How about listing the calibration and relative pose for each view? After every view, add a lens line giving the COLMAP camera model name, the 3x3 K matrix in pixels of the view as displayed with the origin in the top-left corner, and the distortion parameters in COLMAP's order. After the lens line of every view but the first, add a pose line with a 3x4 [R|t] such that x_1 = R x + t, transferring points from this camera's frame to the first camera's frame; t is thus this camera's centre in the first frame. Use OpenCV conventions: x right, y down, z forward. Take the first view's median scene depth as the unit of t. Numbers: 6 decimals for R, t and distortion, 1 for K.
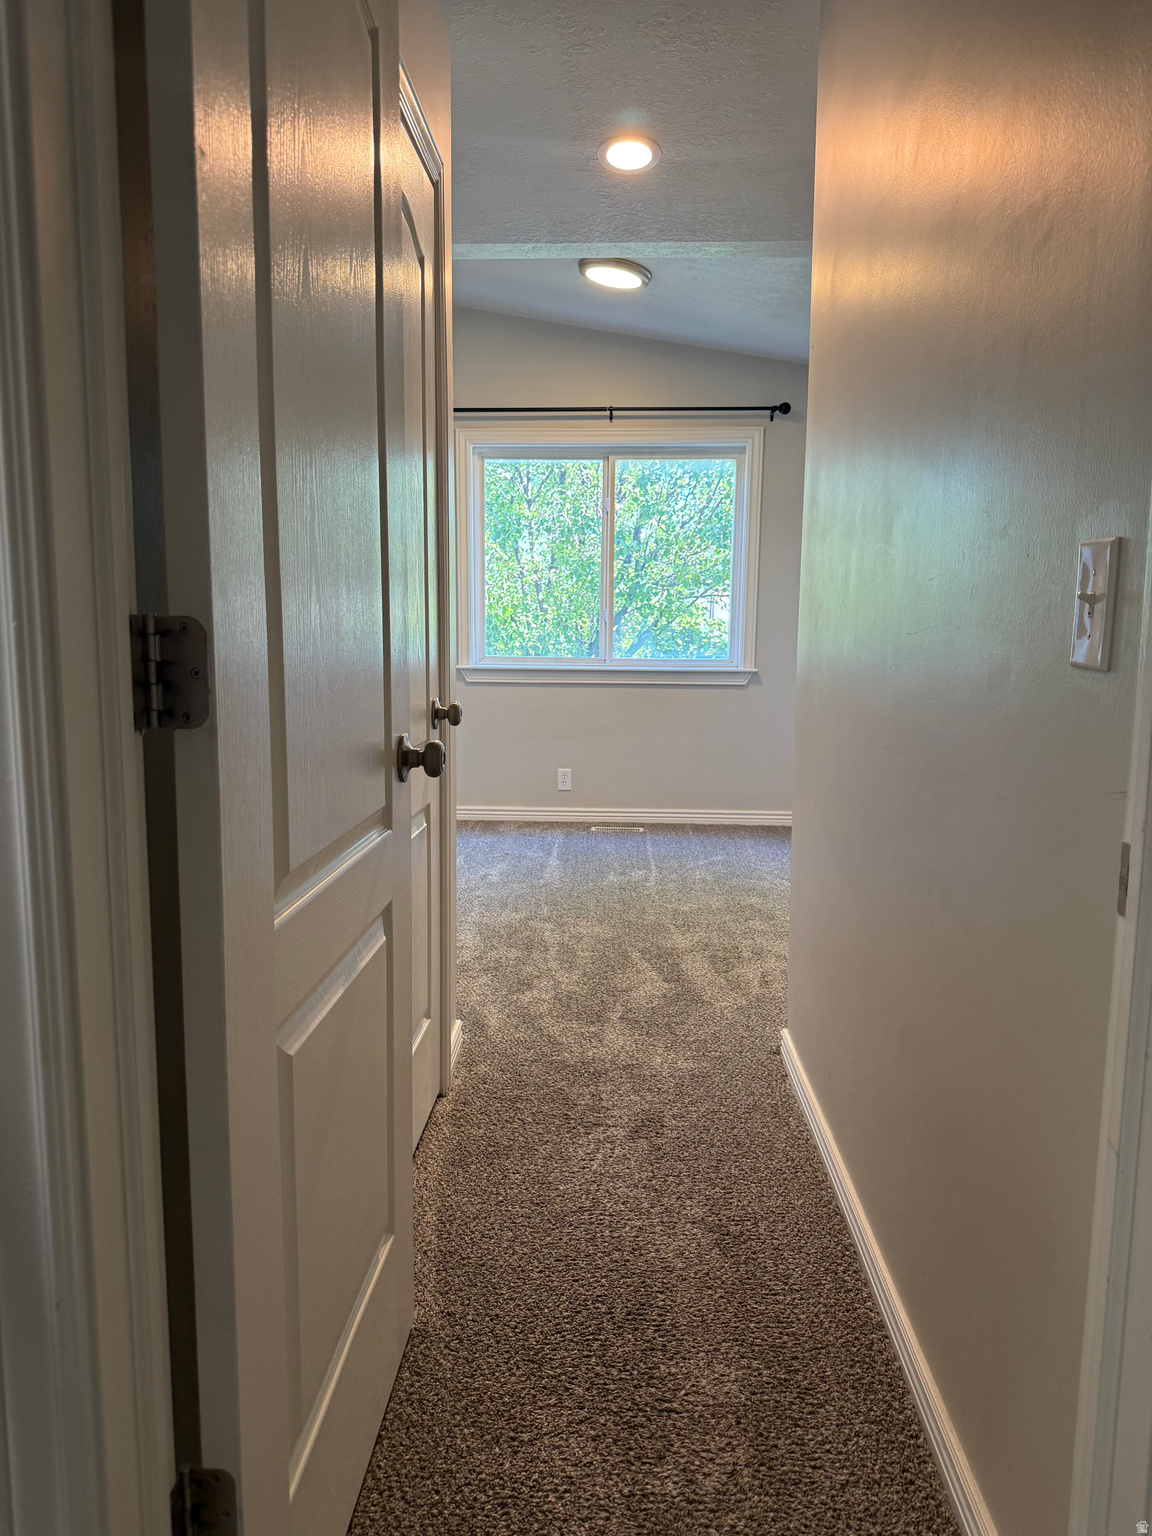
lens RADIAL K [[1083.9, 0, 560.9], [0, 1083.9, 766.4], [0, 0, 1]] dist [0.120071, -0.232946]
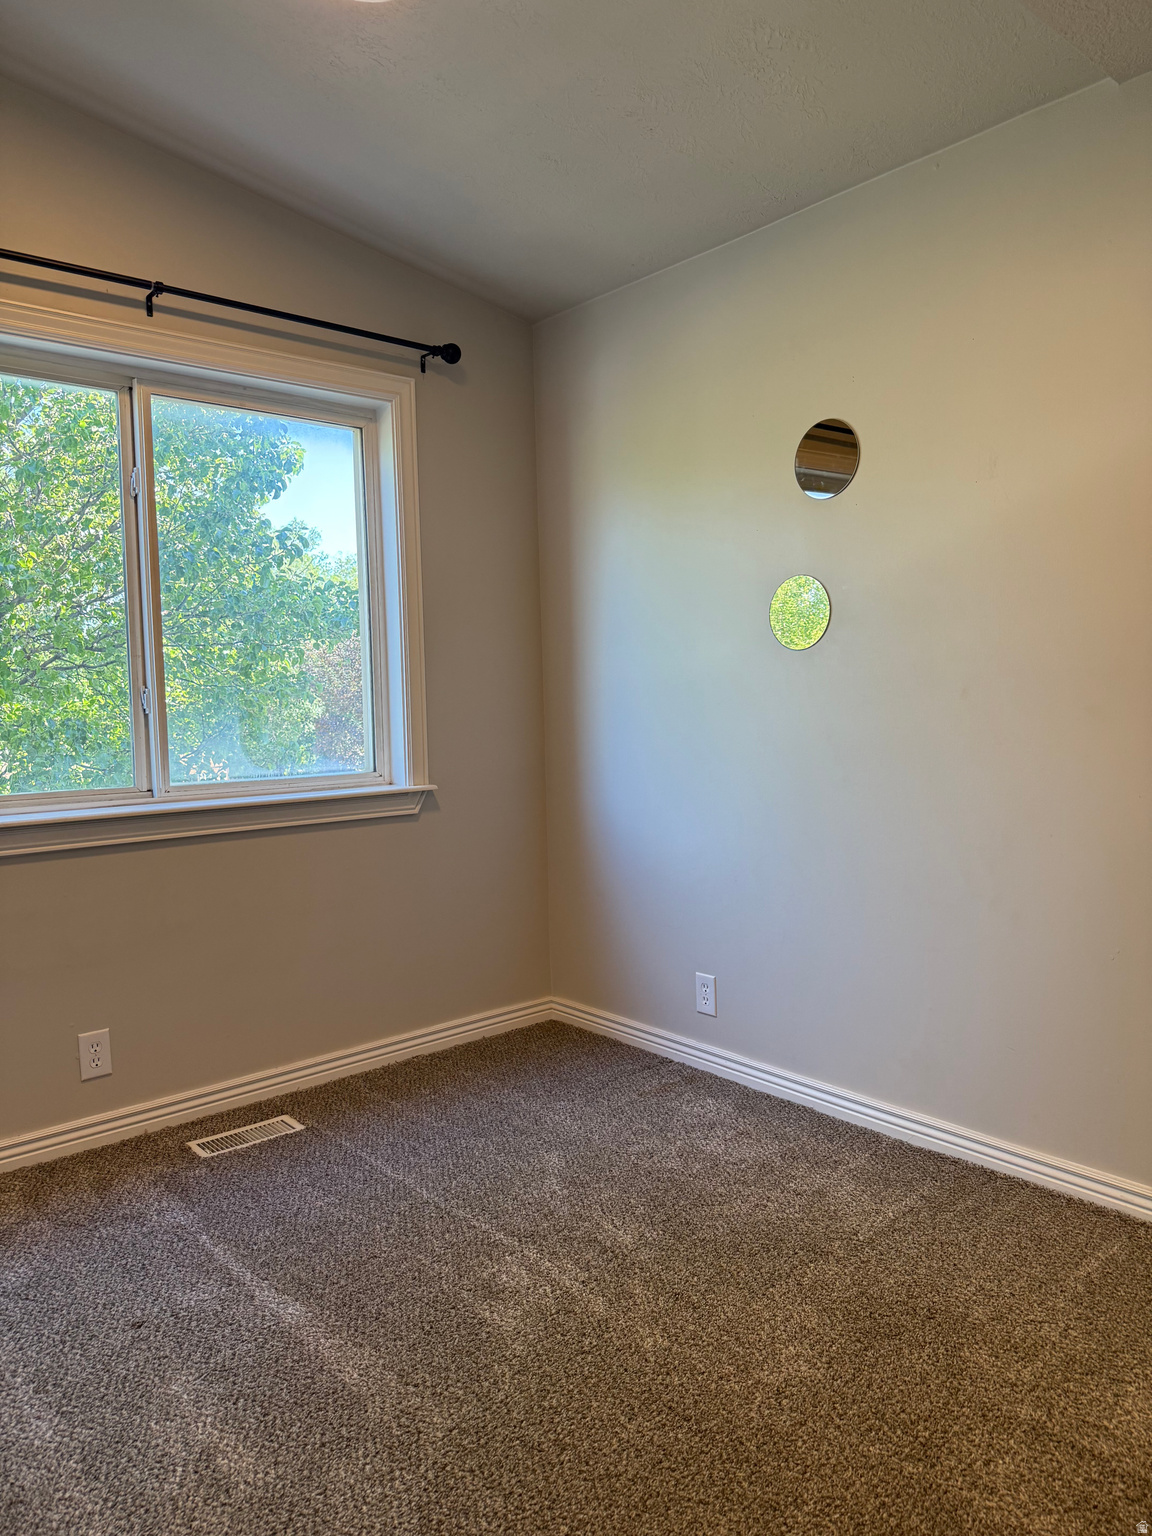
lens RADIAL K [[1083.9, 0, 560.9], [0, 1083.9, 766.4], [0, 0, 1]] dist [0.120071, -0.232946]
pose [[0.716345, -0.071259, 0.694098, -0.173126], [0.120669, 0.992434, -0.022649, -0.075721], [-0.687233, 0.099981, 0.719524, 0.512391]]
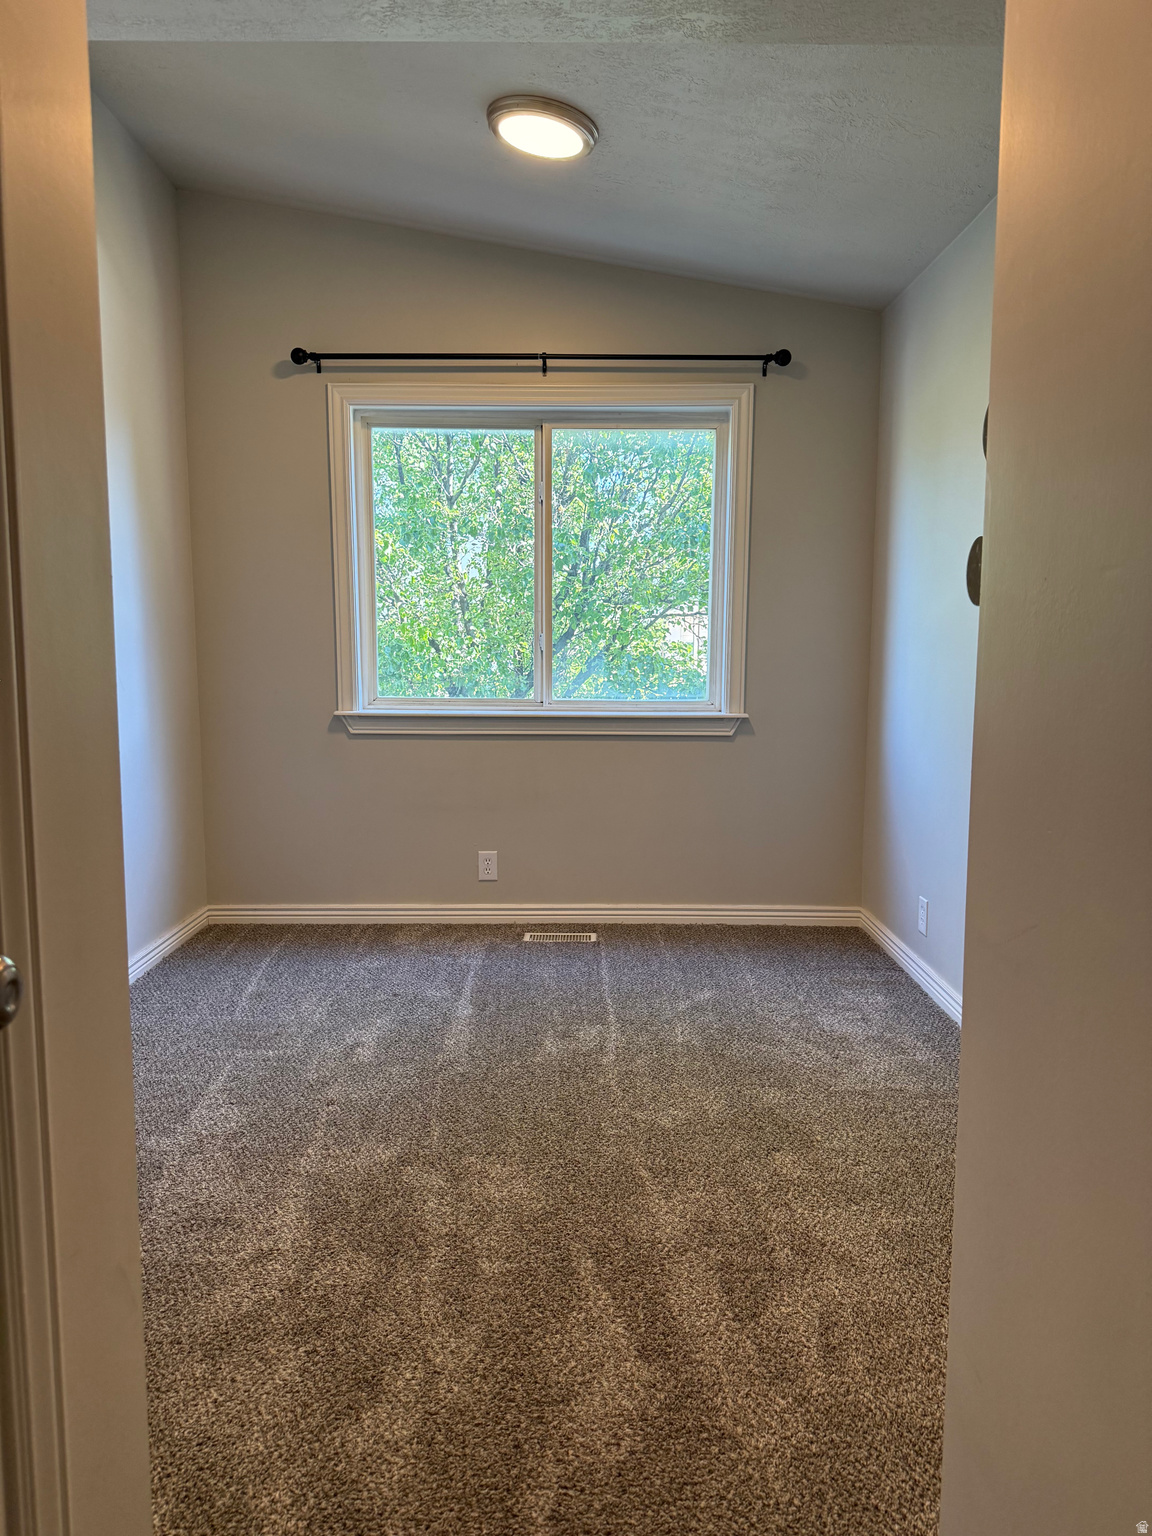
lens RADIAL K [[1095.4, 0, 573.4], [0, 1095.4, 776.3], [0, 0, 1]] dist [0.117086, -0.240561]
pose [[0.998375, -0.010066, 0.056093, 0.019903], [0.010634, 0.999895, -0.009849, -0.040289], [-0.055988, 0.010429, 0.998377, 0.257946]]
